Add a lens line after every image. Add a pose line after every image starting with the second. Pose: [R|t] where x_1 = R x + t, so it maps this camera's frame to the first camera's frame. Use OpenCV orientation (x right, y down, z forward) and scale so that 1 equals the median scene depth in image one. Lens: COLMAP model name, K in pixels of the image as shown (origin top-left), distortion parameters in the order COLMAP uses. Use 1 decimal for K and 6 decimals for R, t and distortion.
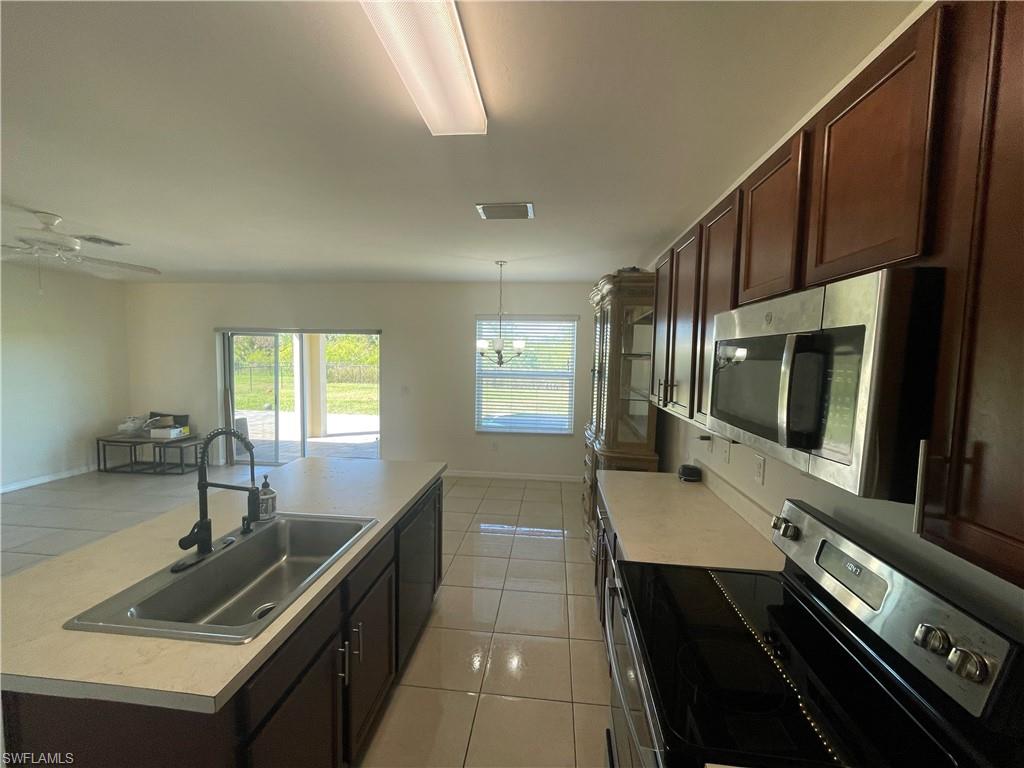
lens RADIAL K [[416.1, 0, 515.4], [0, 416.1, 383.7], [0, 0, 1]] dist [-0.003930, 0.000404]
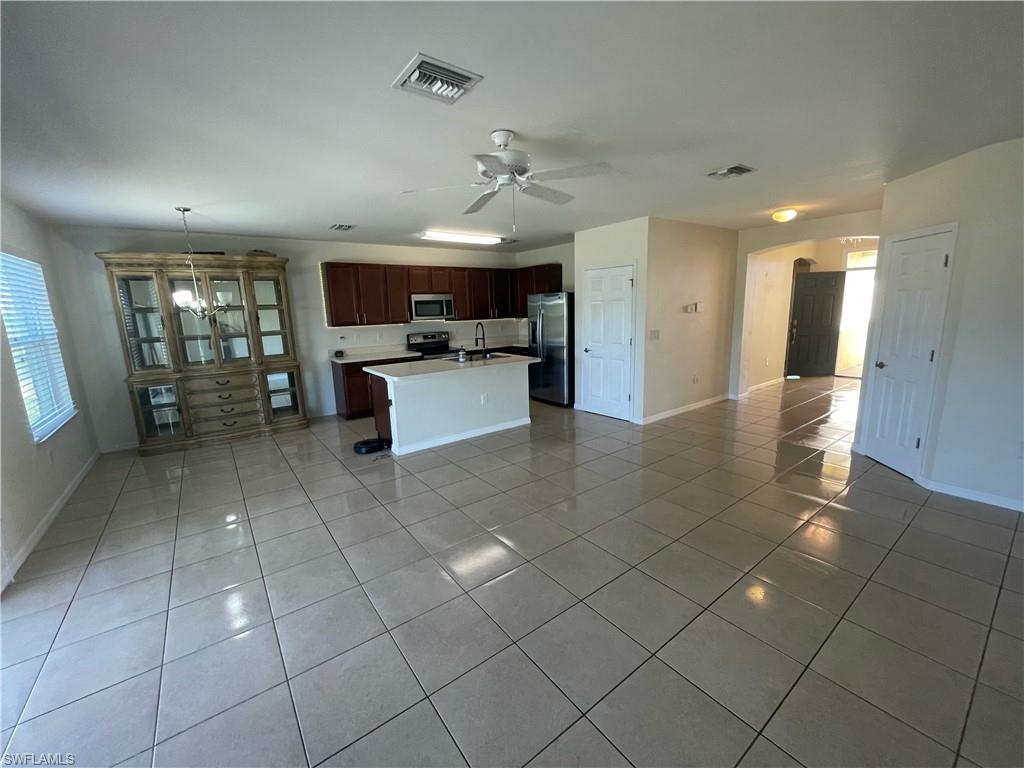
lens RADIAL K [[416.1, 0, 509.0], [0, 416.1, 385.9], [0, 0, 1]] dist [-0.003930, 0.000404]
pose [[-0.668250, -0.136997, 0.731214, -1.246955], [0.068722, 0.967328, 0.244038, -0.080044], [-0.740756, 0.213329, -0.637002, 1.122259]]
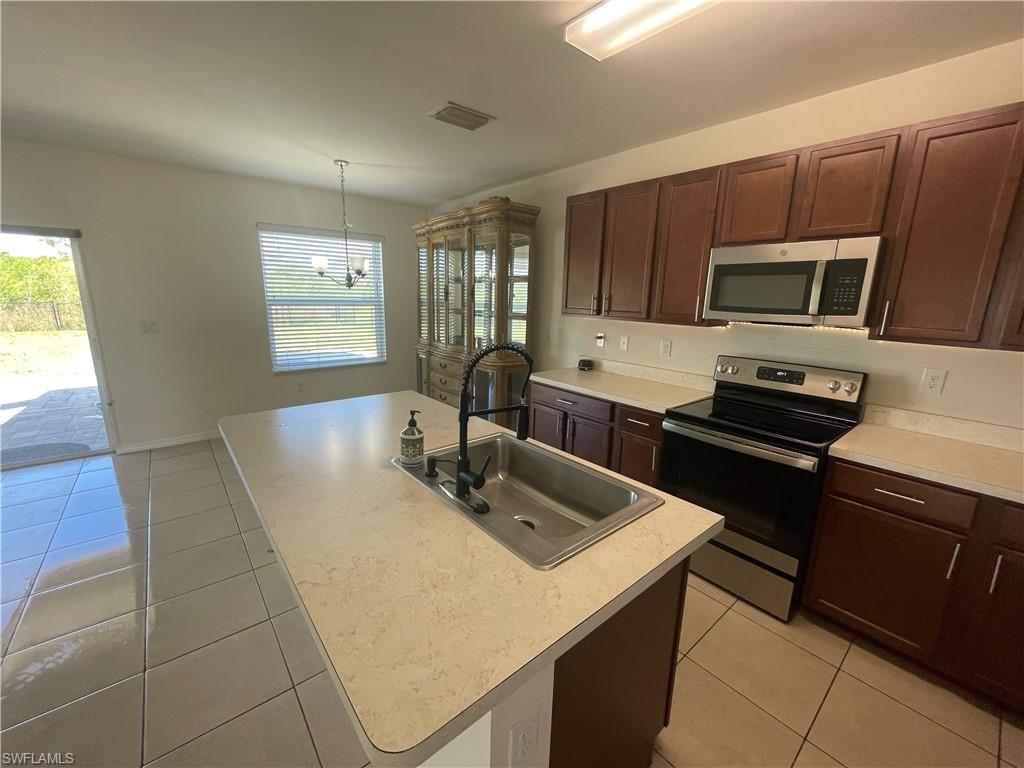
lens RADIAL K [[416.1, 0, 512.4], [0, 416.1, 384.7], [0, 0, 1]] dist [-0.003930, 0.000404]
pose [[0.695930, -0.154948, 0.701194, -0.442467], [0.039267, 0.983194, 0.178292, 0.013710], [-0.717035, -0.096545, 0.690318, 0.128250]]
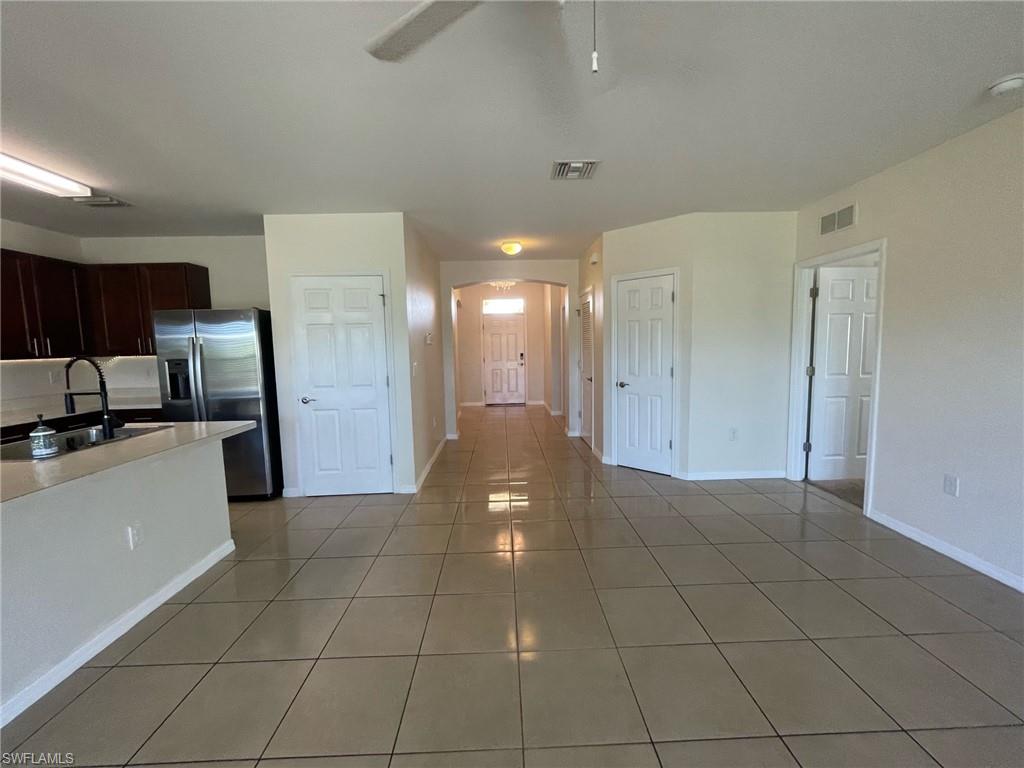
lens RADIAL K [[416.1, 0, 515.7], [0, 416.1, 385.2], [0, 0, 1]] dist [-0.003930, 0.000404]
pose [[-0.992774, 0.015508, -0.118994, -0.722180], [-0.004229, 0.986477, 0.163844, -0.016329], [0.119926, 0.163163, -0.979283, 0.931306]]
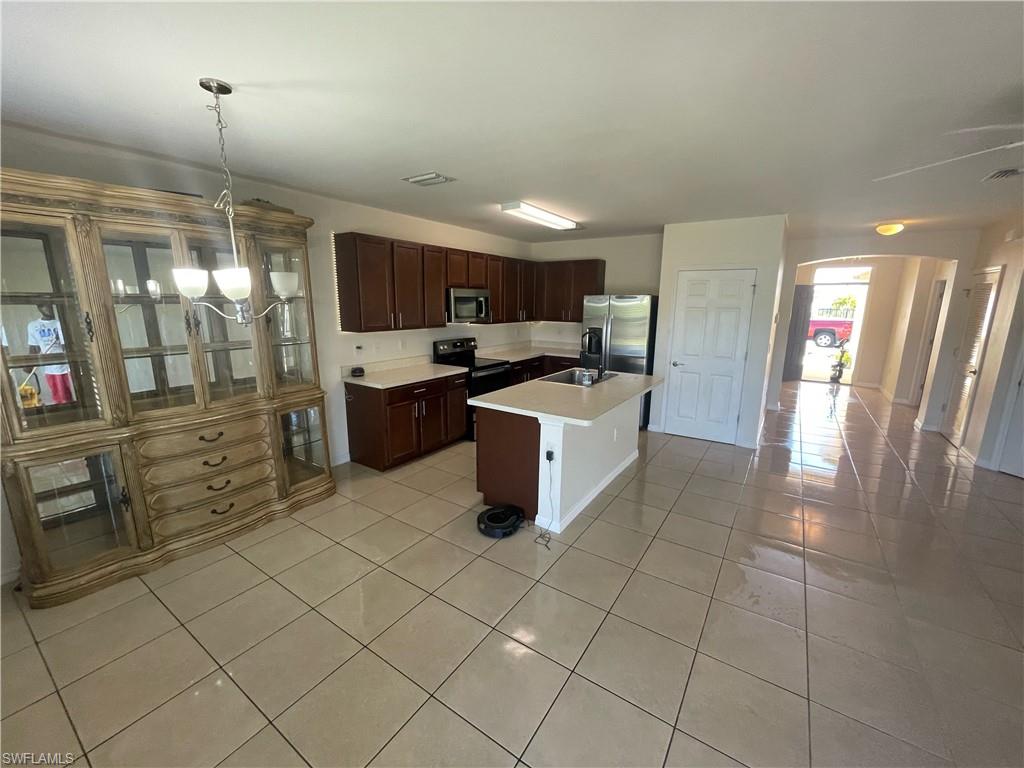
lens RADIAL K [[416.1, 0, 509.6], [0, 416.1, 385.6], [0, 0, 1]] dist [-0.003930, 0.000404]
pose [[-0.876723, -0.121168, 0.465483, -0.528213], [0.008625, 0.963634, 0.267085, -0.101287], [-0.480917, 0.238174, -0.843796, 1.272813]]
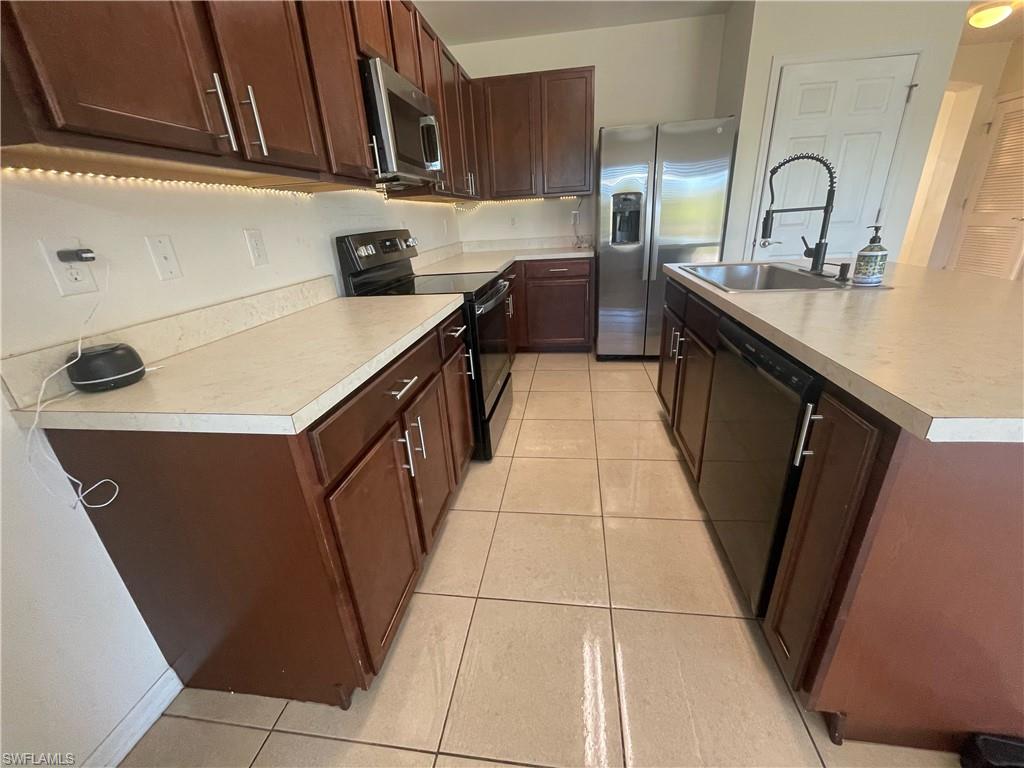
lens RADIAL K [[416.1, 0, 514.7], [0, 416.1, 384.3], [0, 0, 1]] dist [-0.003930, 0.000404]
pose [[-0.998321, 0.017898, 0.055094, 0.021244], [0.040274, 0.898053, 0.438041, 0.048146], [-0.041638, 0.439524, -0.897265, 0.798570]]
